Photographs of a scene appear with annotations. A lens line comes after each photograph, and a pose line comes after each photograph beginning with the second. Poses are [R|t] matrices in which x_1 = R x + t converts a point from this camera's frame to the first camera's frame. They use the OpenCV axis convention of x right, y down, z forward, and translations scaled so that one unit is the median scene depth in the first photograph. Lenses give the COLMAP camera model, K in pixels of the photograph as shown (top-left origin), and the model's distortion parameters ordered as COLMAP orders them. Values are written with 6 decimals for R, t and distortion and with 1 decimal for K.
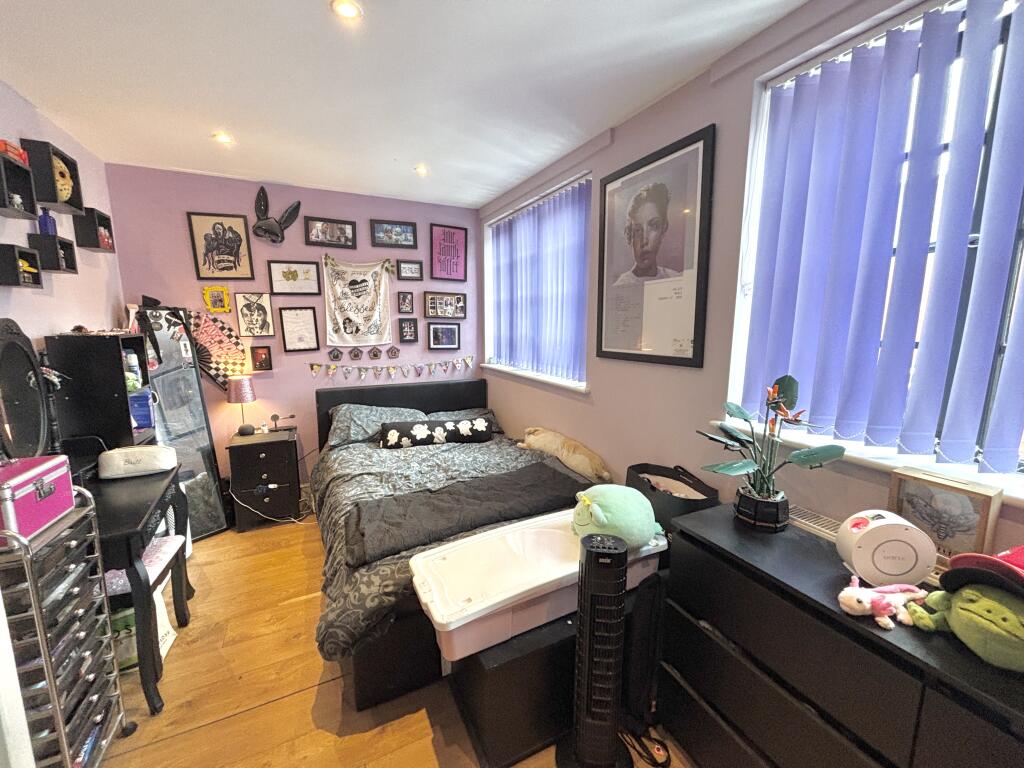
lens RADIAL K [[411.0, 0, 508.3], [0, 411.0, 384.3], [0, 0, 1]] dist [-0.001103, -0.000124]
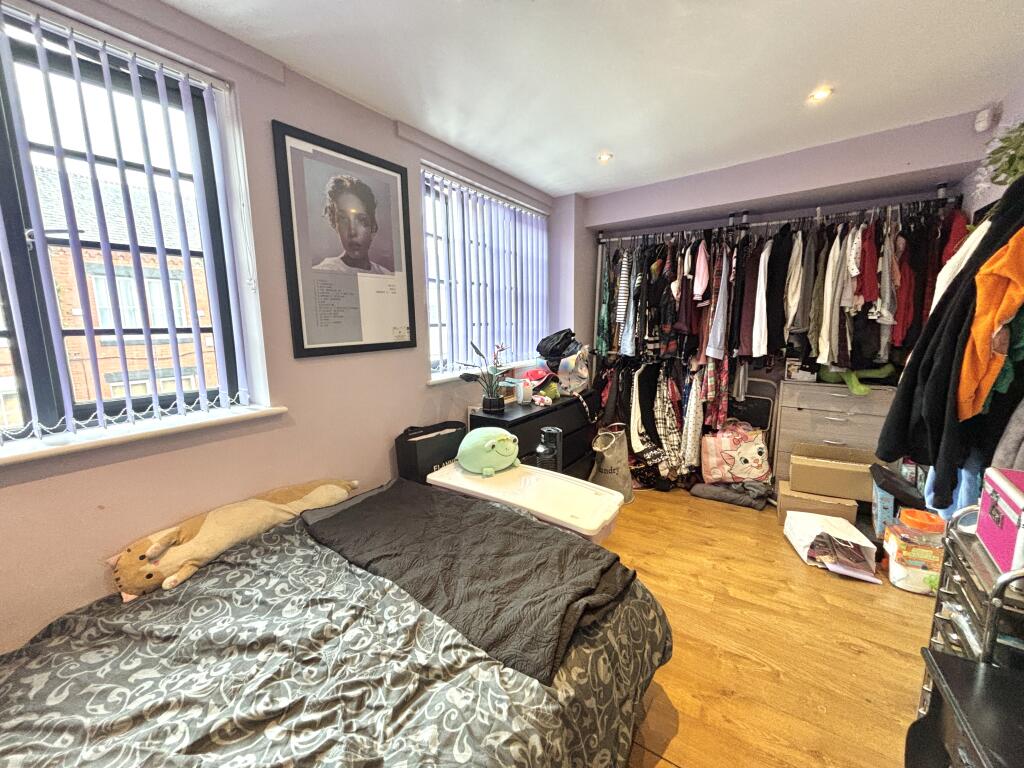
lens RADIAL K [[411.0, 0, 507.5], [0, 411.0, 384.9], [0, 0, 1]] dist [-0.001103, -0.000124]
pose [[-0.484887, -0.118396, 0.866526, -0.756369], [0.157063, 0.962898, 0.219452, -0.147534], [-0.860358, 0.242509, -0.448301, 1.201853]]
